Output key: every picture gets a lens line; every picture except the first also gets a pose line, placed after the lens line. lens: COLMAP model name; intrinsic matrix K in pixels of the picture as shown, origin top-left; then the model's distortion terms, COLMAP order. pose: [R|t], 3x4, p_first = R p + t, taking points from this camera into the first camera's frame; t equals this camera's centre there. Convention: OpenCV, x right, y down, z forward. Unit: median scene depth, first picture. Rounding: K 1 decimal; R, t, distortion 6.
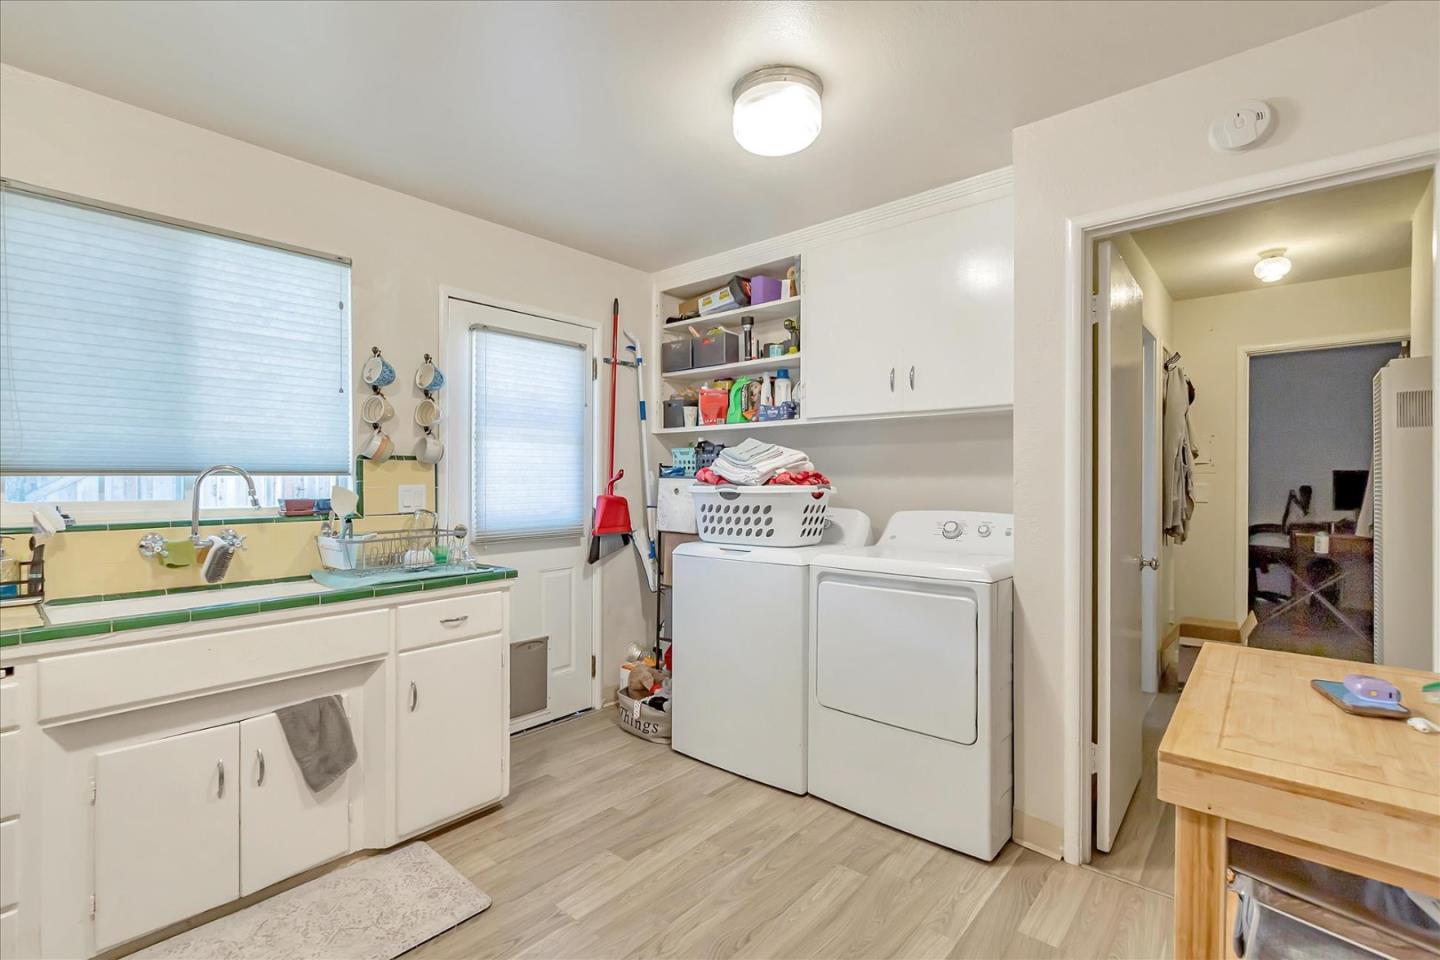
lens RADIAL K [[647.9, 0, 720.0], [0, 647.9, 480.0], [0, 0, 1]] dist [-0.002315, -0.000379]
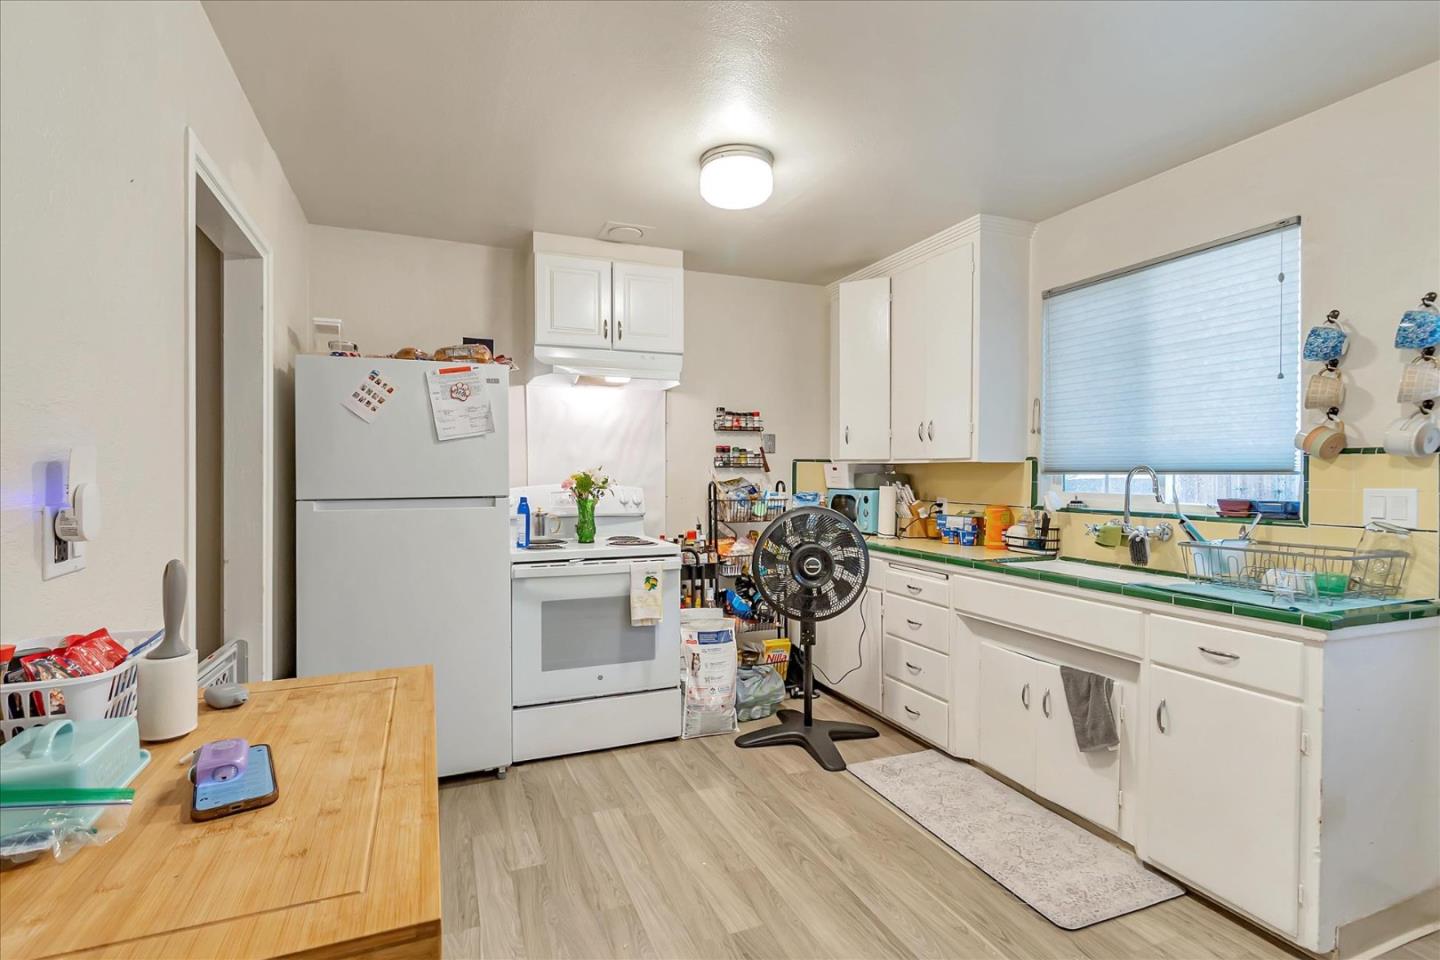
lens RADIAL K [[684.5, 0, 702.5], [0, 684.5, 483.0], [0, 0, 1]] dist [0.003322, 0.000221]
pose [[-0.465939, 0.012154, -0.884734, 0.690663], [-0.008715, 0.999794, 0.018324, -0.007055], [0.884774, 0.016249, -0.465737, 0.885496]]
